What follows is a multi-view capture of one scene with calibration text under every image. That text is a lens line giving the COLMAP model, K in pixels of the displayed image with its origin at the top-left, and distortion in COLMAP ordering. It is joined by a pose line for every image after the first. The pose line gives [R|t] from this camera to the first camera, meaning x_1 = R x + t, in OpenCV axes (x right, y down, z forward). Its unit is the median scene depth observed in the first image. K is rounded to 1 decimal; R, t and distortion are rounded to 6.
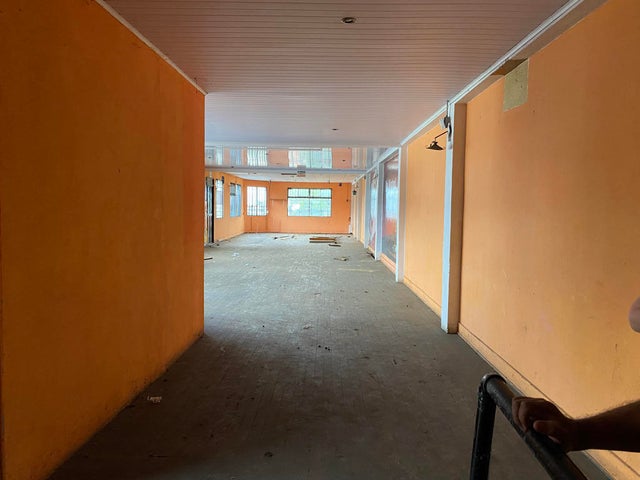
lens RADIAL K [[490.0, 0, 316.8], [0, 490.0, 237.1], [0, 0, 1]] dist [0.007646, 0.005556]
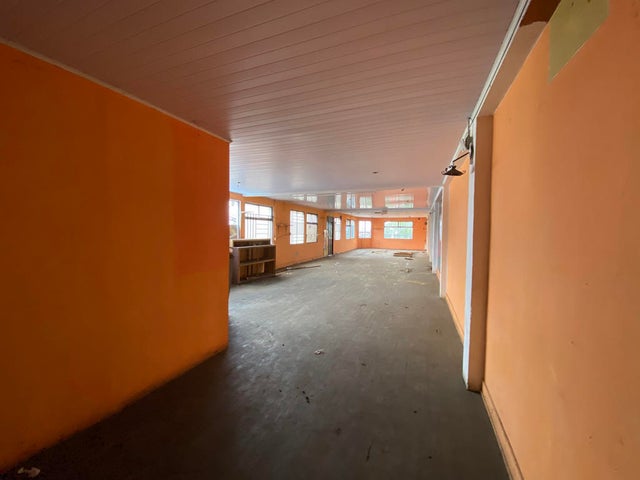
lens RADIAL K [[258.5, 0, 320.0], [0, 258.5, 240.0], [0, 0, 1]] dist [0.029884, -0.027894]
pose [[0.936925, 0.007231, -0.349456, 0.052594], [-0.017854, 0.999471, -0.027186, -0.012873], [0.349075, 0.031710, 0.936558, 0.139062]]
